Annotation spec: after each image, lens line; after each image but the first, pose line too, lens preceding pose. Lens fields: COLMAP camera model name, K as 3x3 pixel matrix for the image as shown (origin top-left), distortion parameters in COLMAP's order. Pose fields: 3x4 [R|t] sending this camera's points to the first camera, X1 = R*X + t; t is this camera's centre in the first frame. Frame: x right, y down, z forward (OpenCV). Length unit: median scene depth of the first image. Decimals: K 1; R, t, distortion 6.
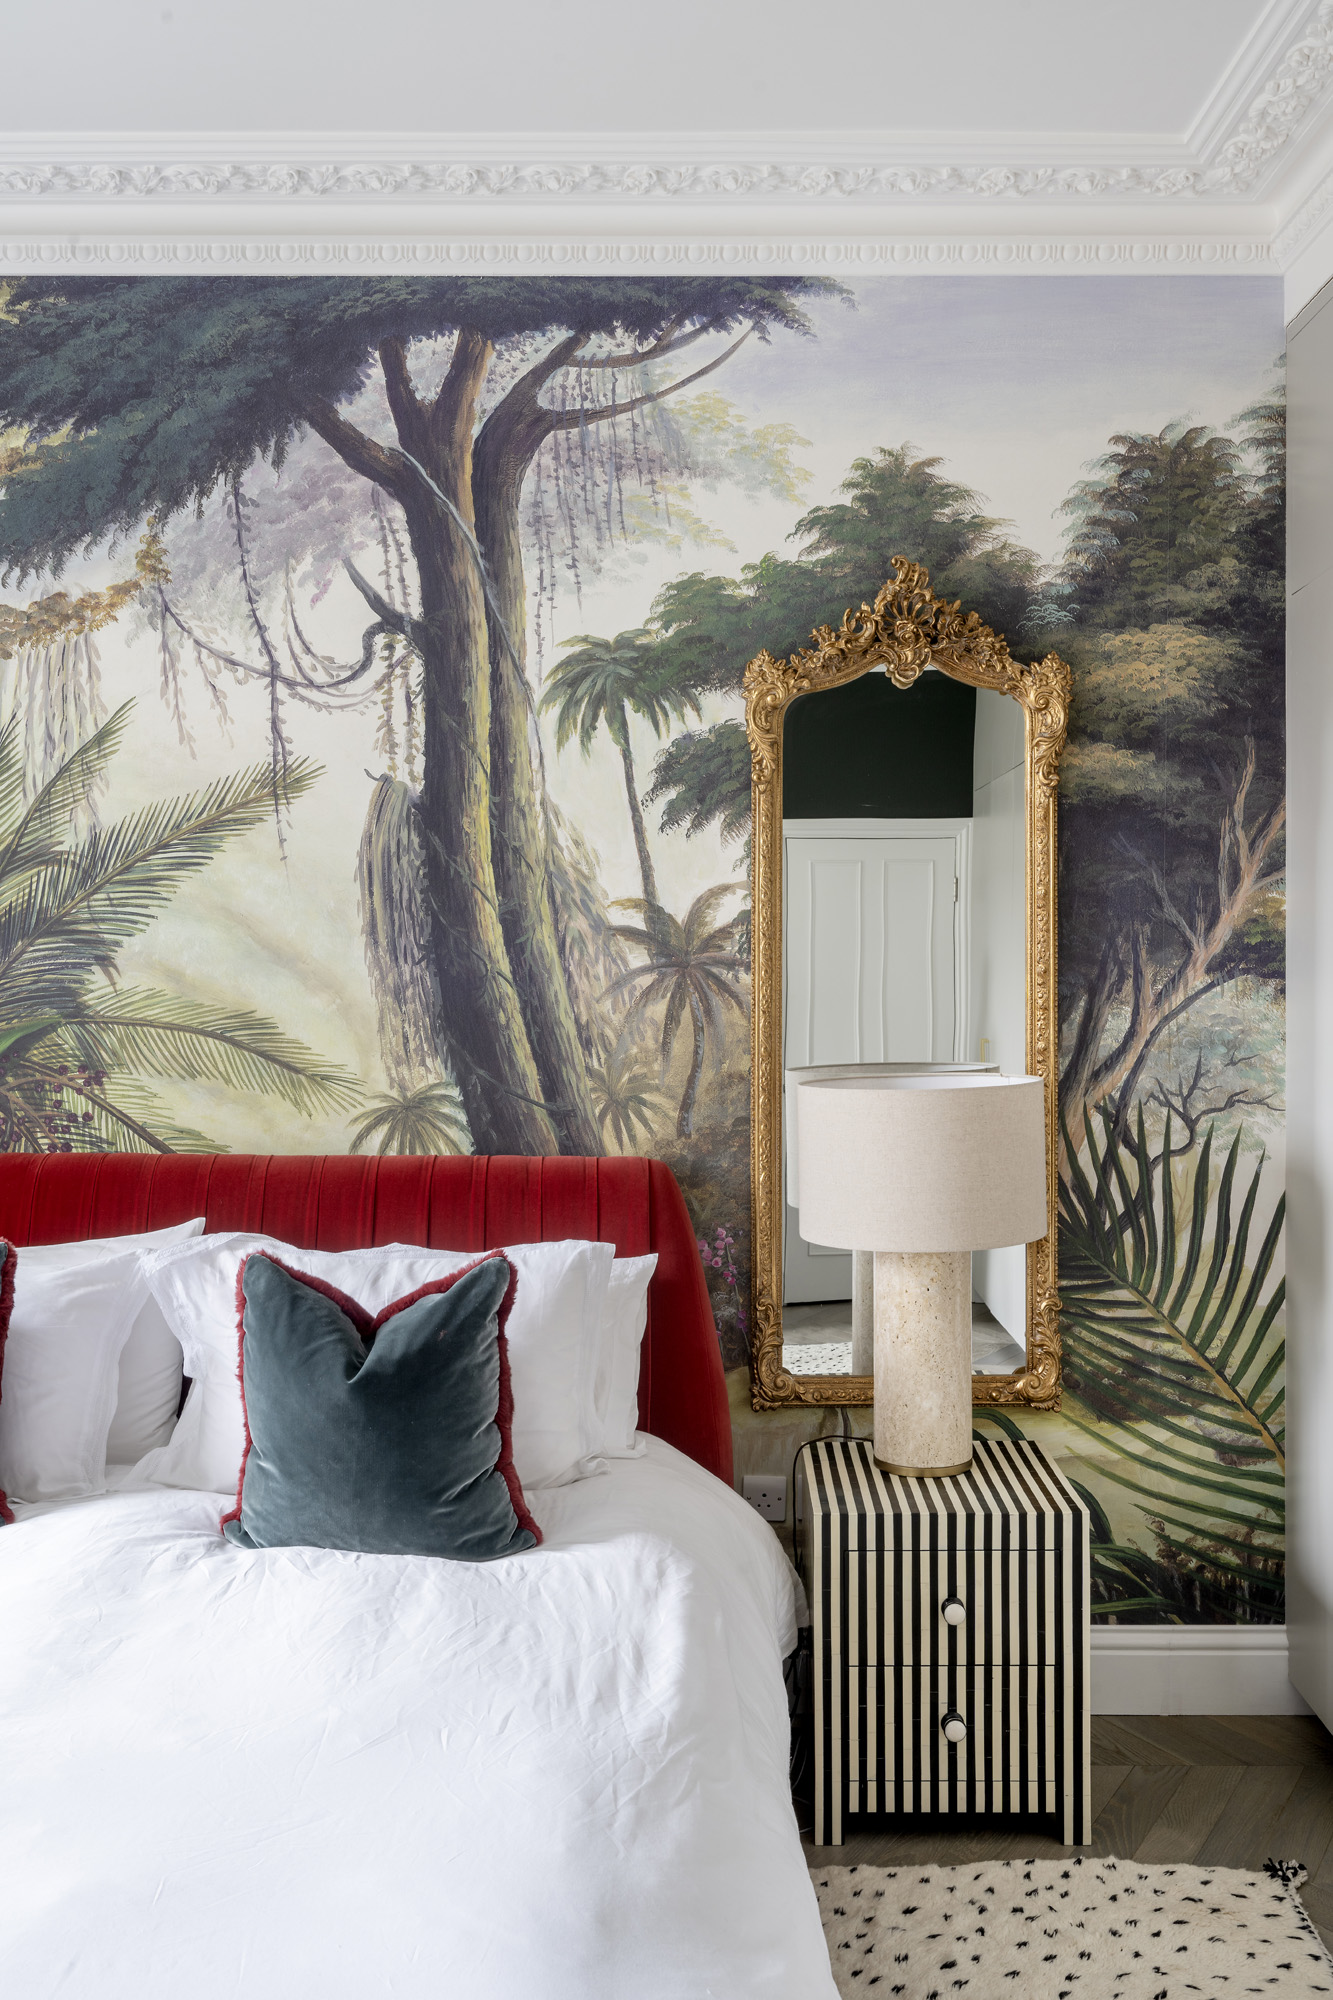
lens RADIAL K [[1726.4, 0, 667.1], [0, 1726.4, 991.3], [0, 0, 1]] dist [-0.006768, -0.001785]
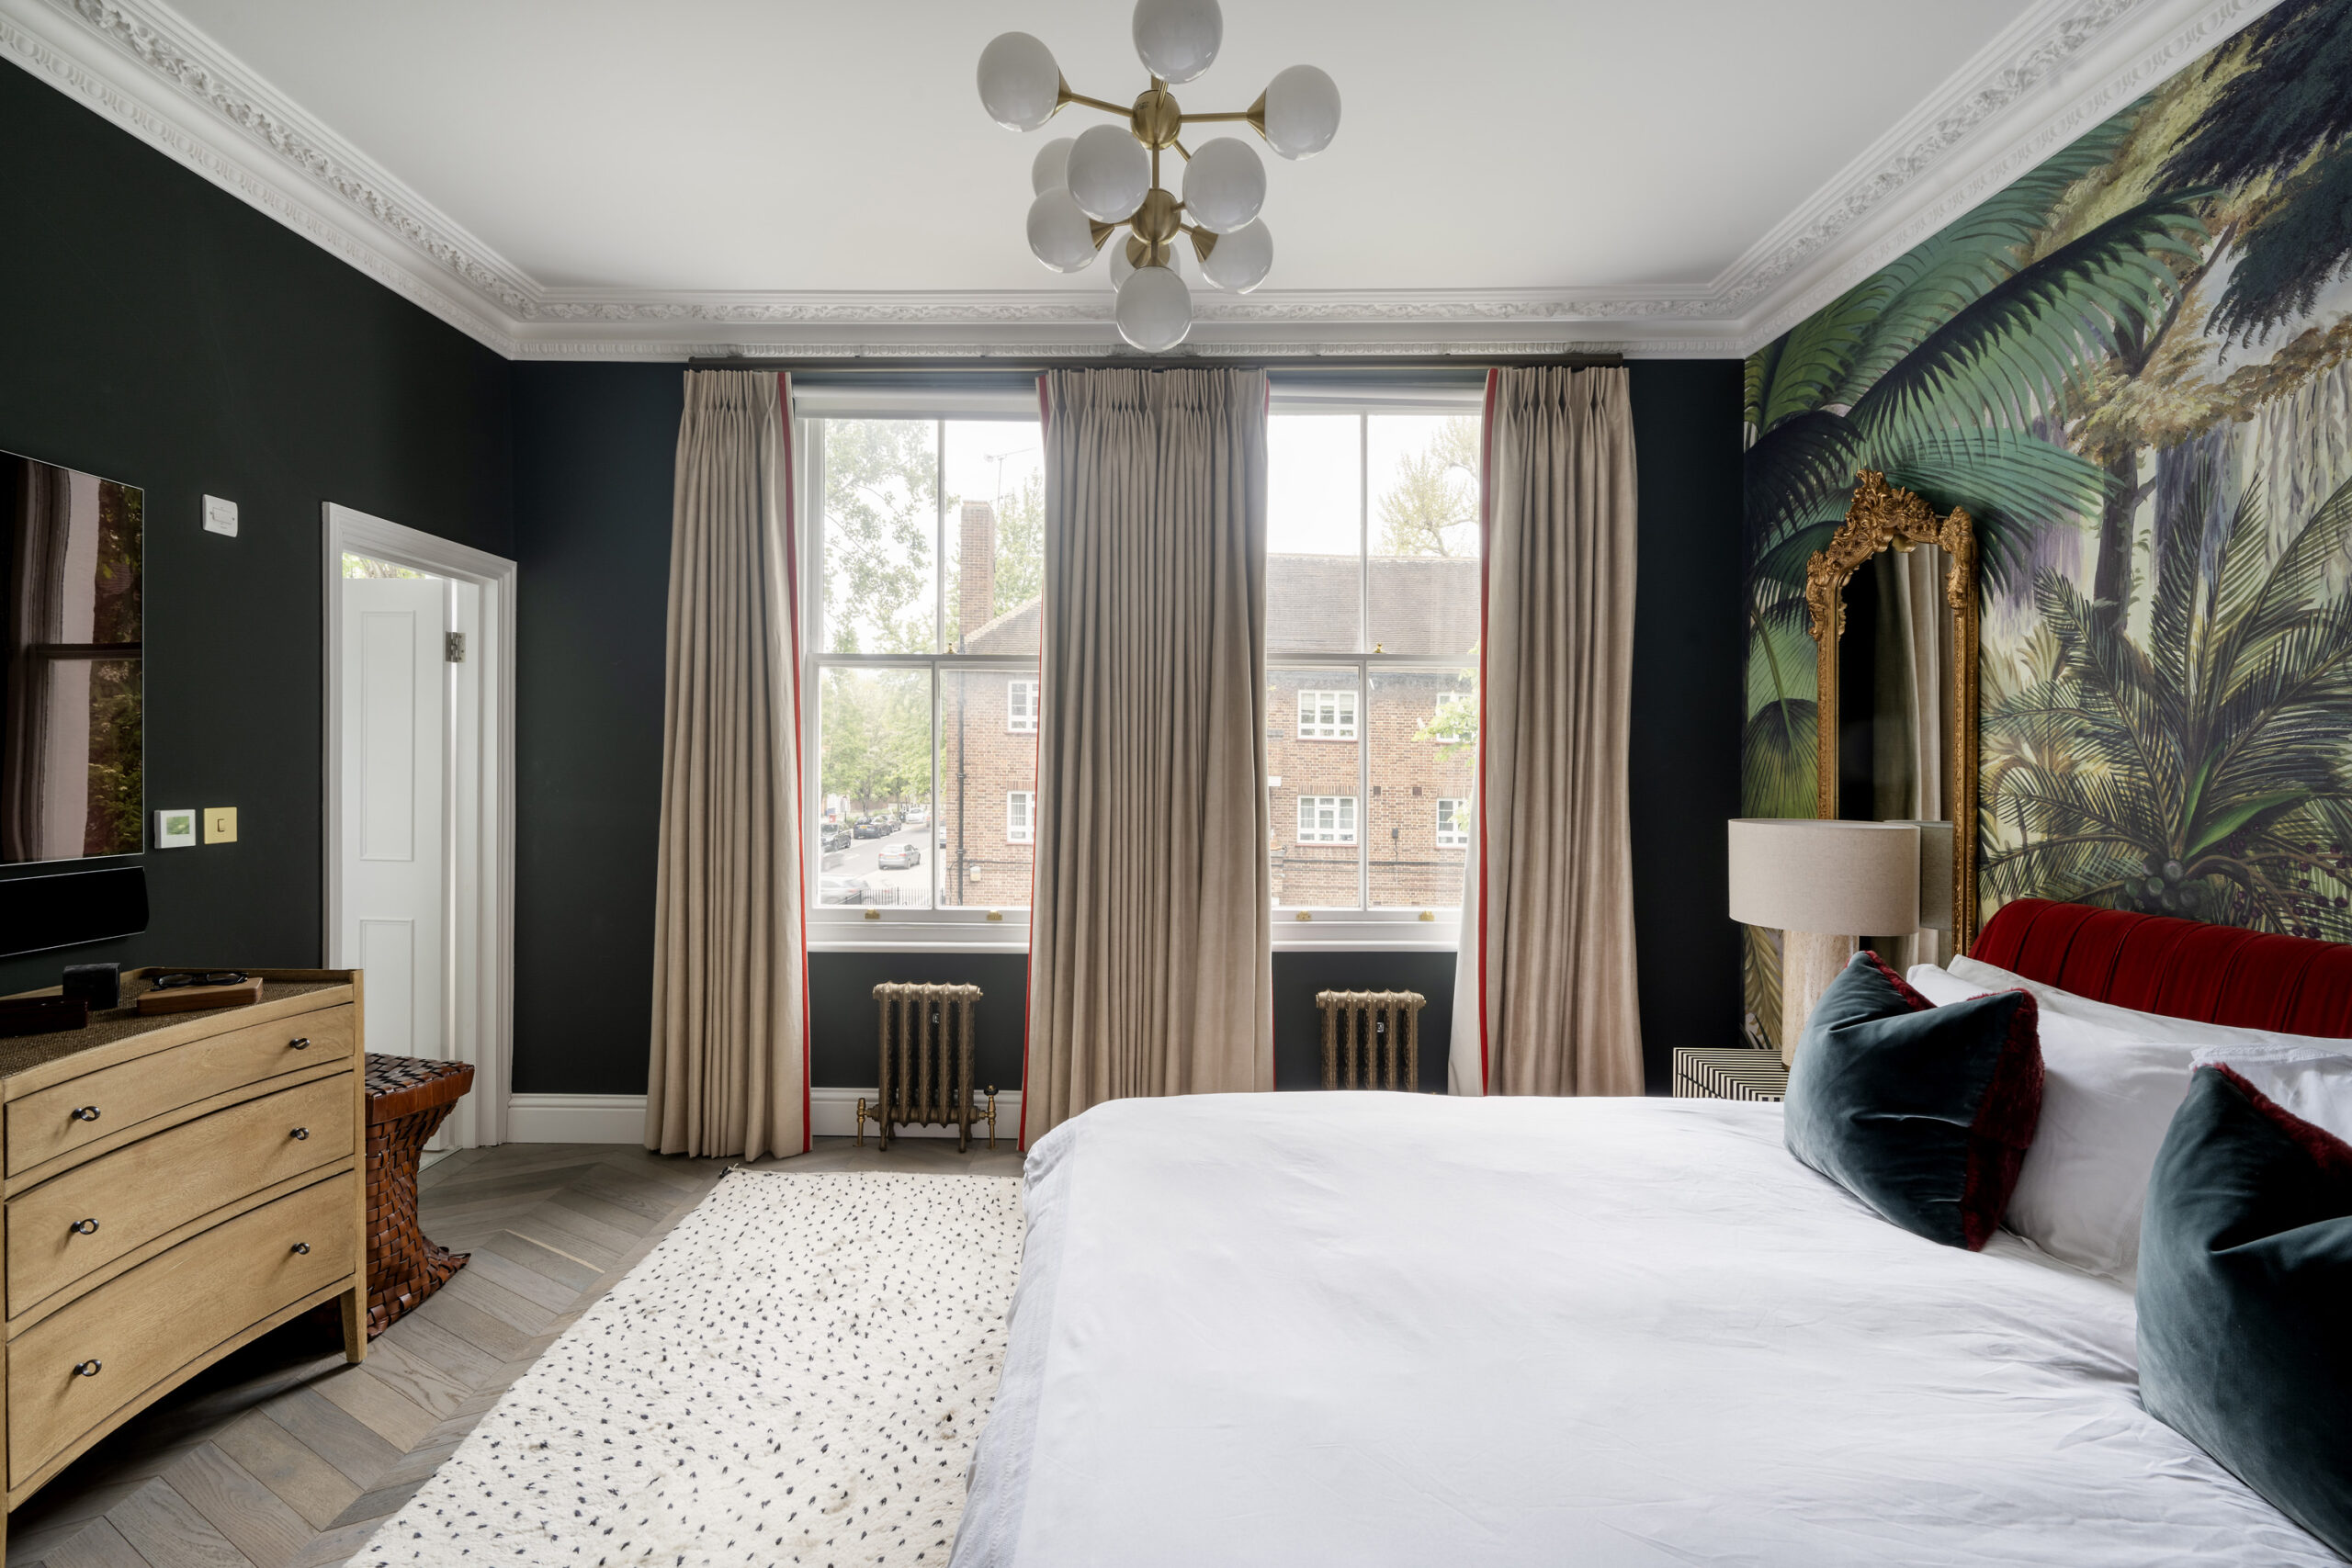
lens RADIAL K [[1036.9, 0, 1173.5], [0, 1036.9, 778.5], [0, 0, 1]] dist [0.001073, 0.000126]
pose [[0.014674, 0.017044, -0.999747, 0.197588], [-0.024261, 0.999566, 0.016685, 0.014259], [0.999598, 0.024010, 0.015081, 0.387399]]
